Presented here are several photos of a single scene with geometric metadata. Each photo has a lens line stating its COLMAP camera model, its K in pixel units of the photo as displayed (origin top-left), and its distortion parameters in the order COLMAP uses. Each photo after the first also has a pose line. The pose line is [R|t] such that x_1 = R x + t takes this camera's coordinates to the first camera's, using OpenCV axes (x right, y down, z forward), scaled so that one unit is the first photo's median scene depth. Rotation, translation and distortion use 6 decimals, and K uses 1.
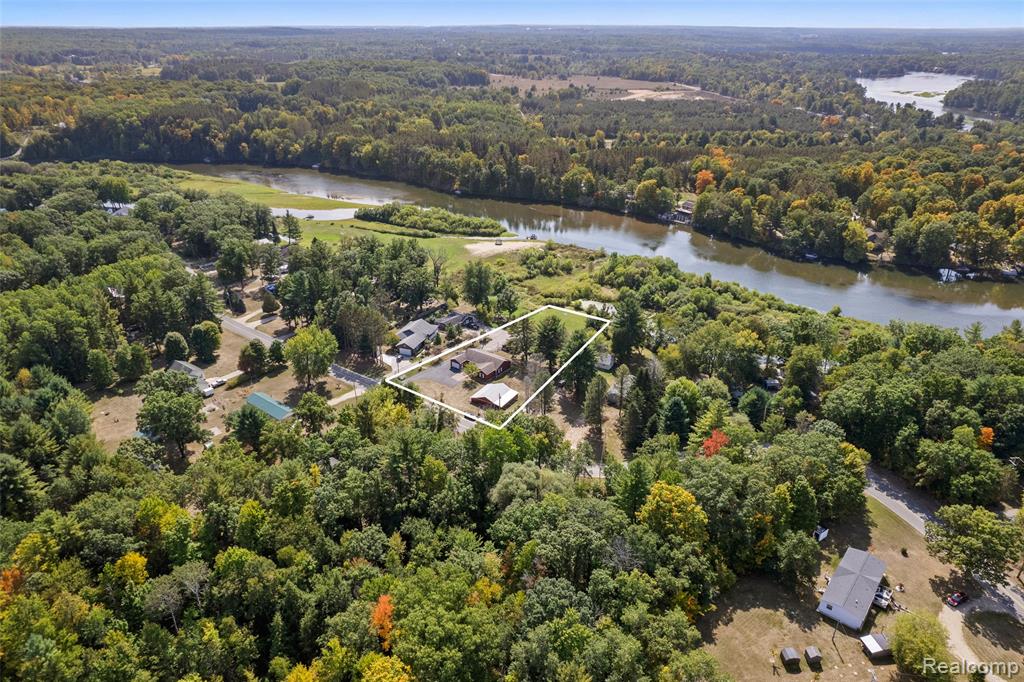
lens RADIAL K [[665.4, 0, 514.6], [0, 665.4, 337.3], [0, 0, 1]] dist [-0.076258, 0.068378]
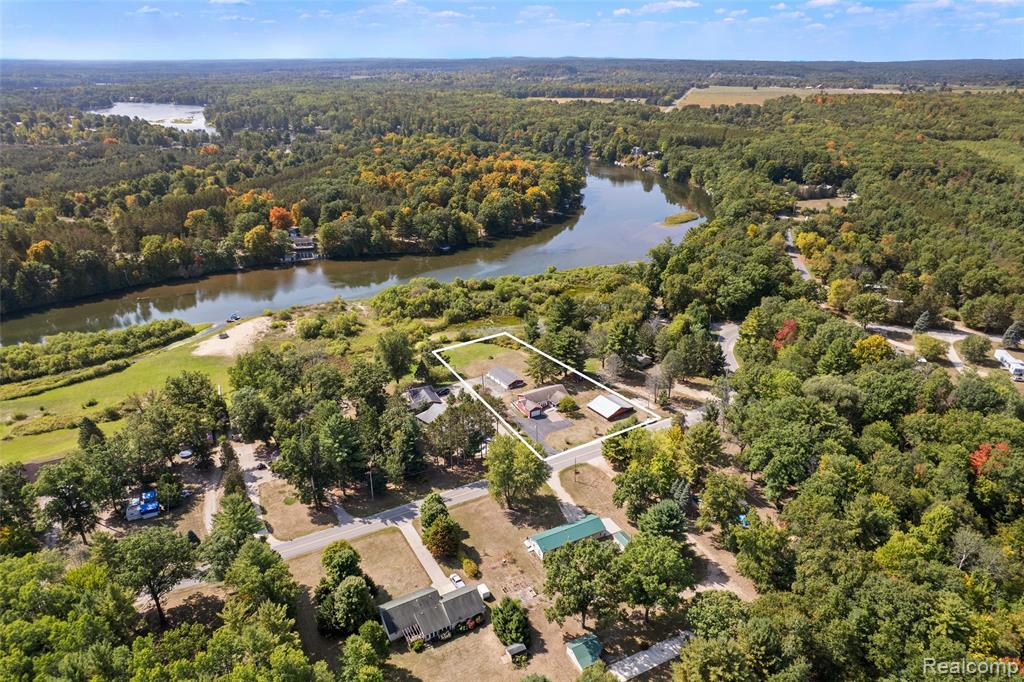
lens RADIAL K [[665.4, 0, 514.6], [0, 665.4, 337.3], [0, 0, 1]] dist [-0.076258, 0.068378]
pose [[0.402228, -0.356293, 0.843367, -0.524231], [0.389204, 0.900333, 0.194735, -0.153203], [-0.828694, 0.249913, 0.500809, 0.316963]]
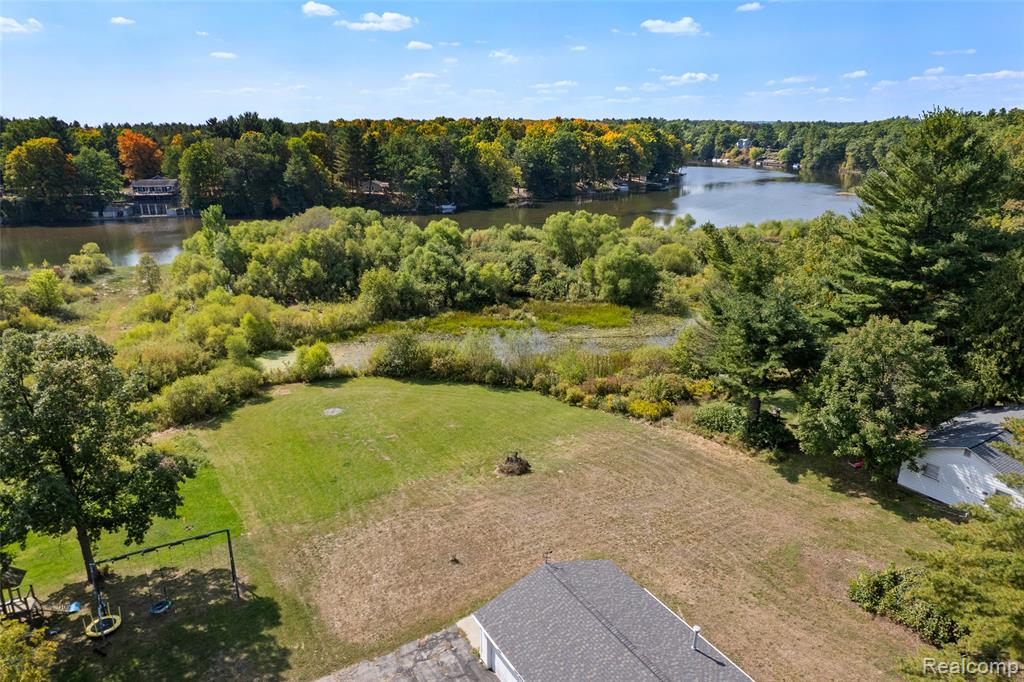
lens RADIAL K [[665.4, 0, 514.6], [0, 665.4, 337.3], [0, 0, 1]] dist [-0.076258, 0.068378]
pose [[0.470021, -0.262783, 0.842630, -0.044297], [0.381112, 0.921498, 0.074794, -0.036851], [-0.796137, 0.285982, 0.533274, 0.624526]]
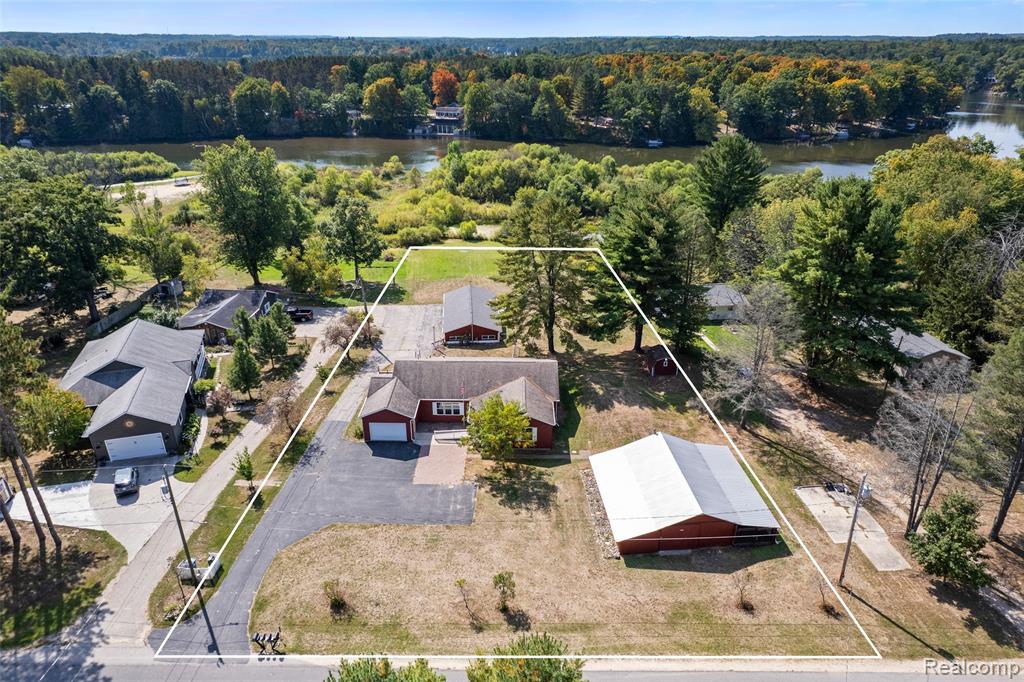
lens RADIAL K [[665.4, 0, 514.6], [0, 665.4, 337.3], [0, 0, 1]] dist [-0.076258, 0.068378]
pose [[0.807589, -0.240915, 0.538294, -0.108243], [0.251329, 0.966314, 0.055415, 0.002984], [-0.533511, 0.090536, 0.840934, 0.458099]]
